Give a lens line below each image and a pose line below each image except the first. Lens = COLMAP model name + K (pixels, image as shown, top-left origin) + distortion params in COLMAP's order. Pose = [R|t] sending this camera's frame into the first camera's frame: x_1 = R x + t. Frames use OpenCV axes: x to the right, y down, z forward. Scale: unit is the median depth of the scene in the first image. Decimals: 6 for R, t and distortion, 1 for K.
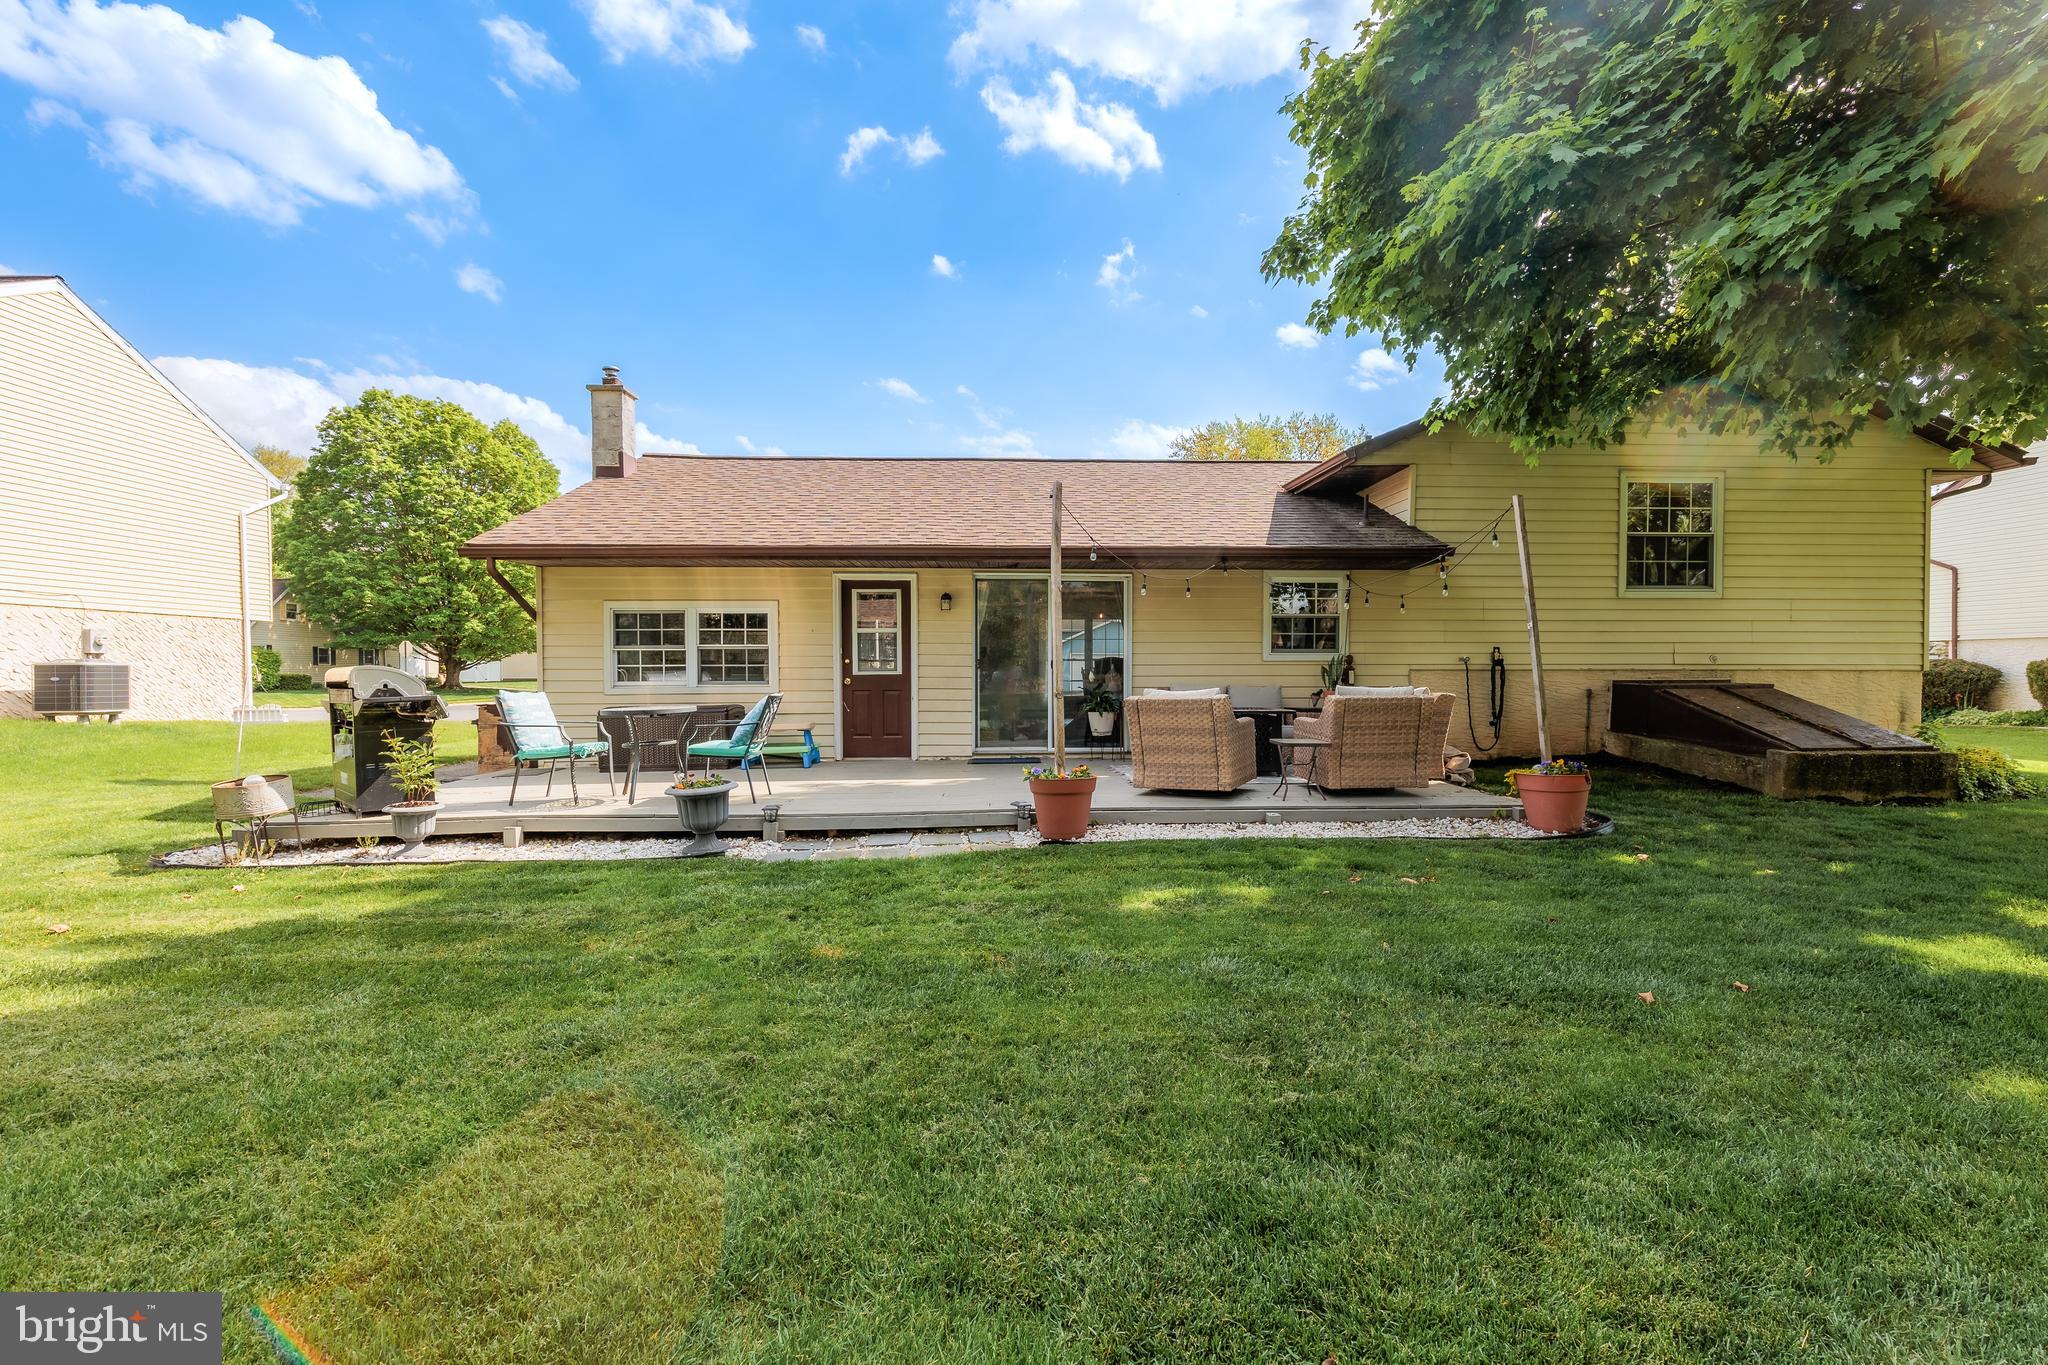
lens RADIAL K [[934.4, 0, 1026.7], [0, 934.4, 676.0], [0, 0, 1]] dist [0.000925, 0.000112]
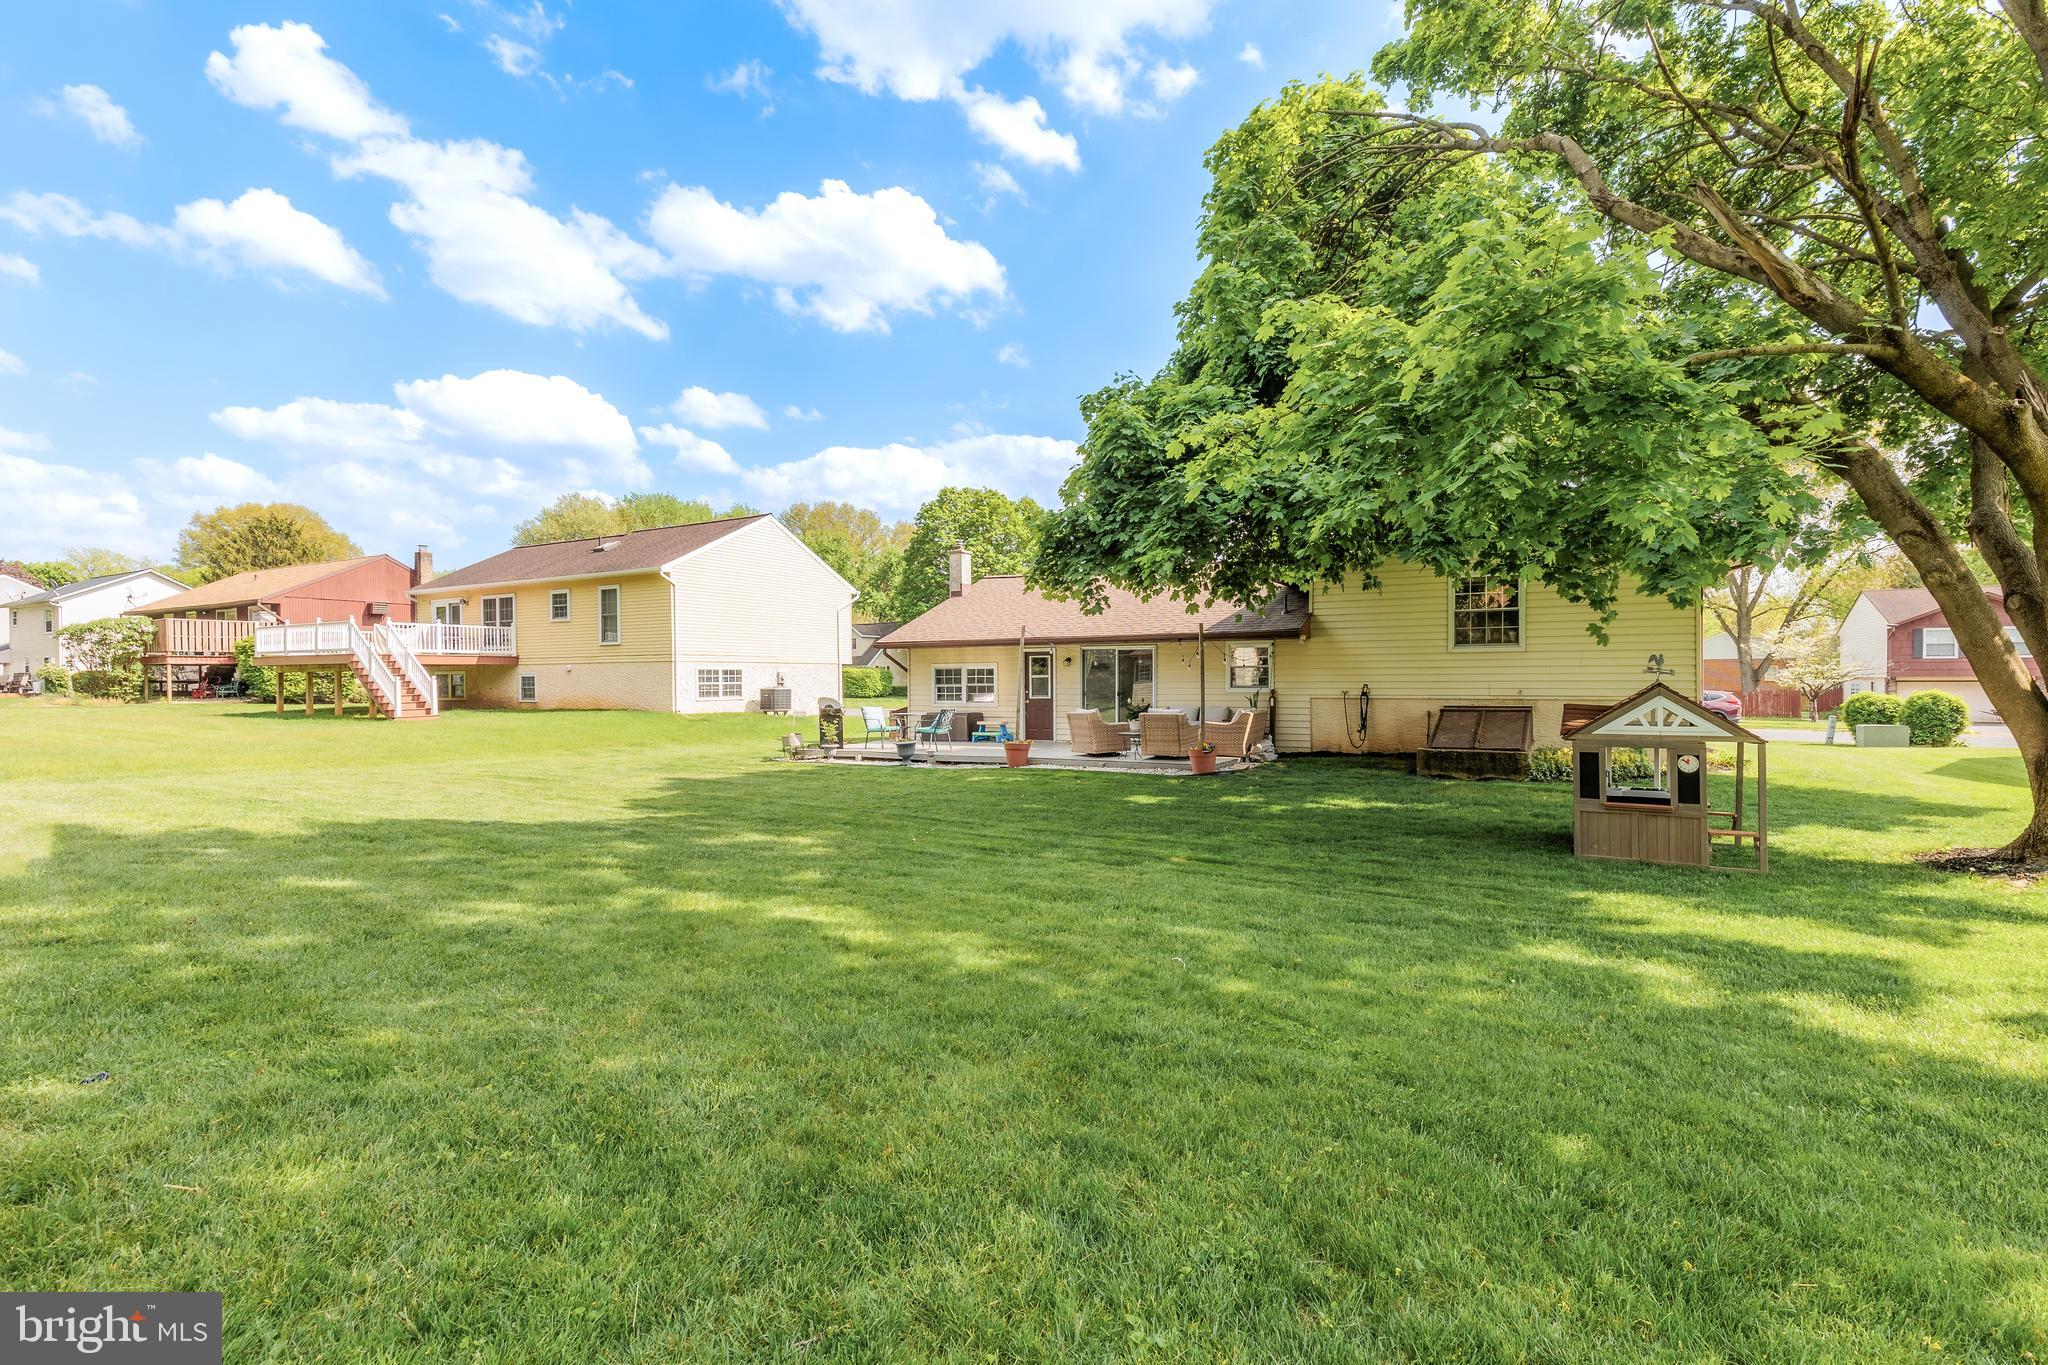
lens RADIAL K [[934.4, 0, 1018.8], [0, 934.4, 682.0], [0, 0, 1]] dist [0.000925, 0.000112]
pose [[0.837500, -0.001190, -0.546437, 0.897383], [0.001399, 0.999999, -0.000033, -0.036845], [0.546436, -0.000737, 0.837500, -0.707073]]
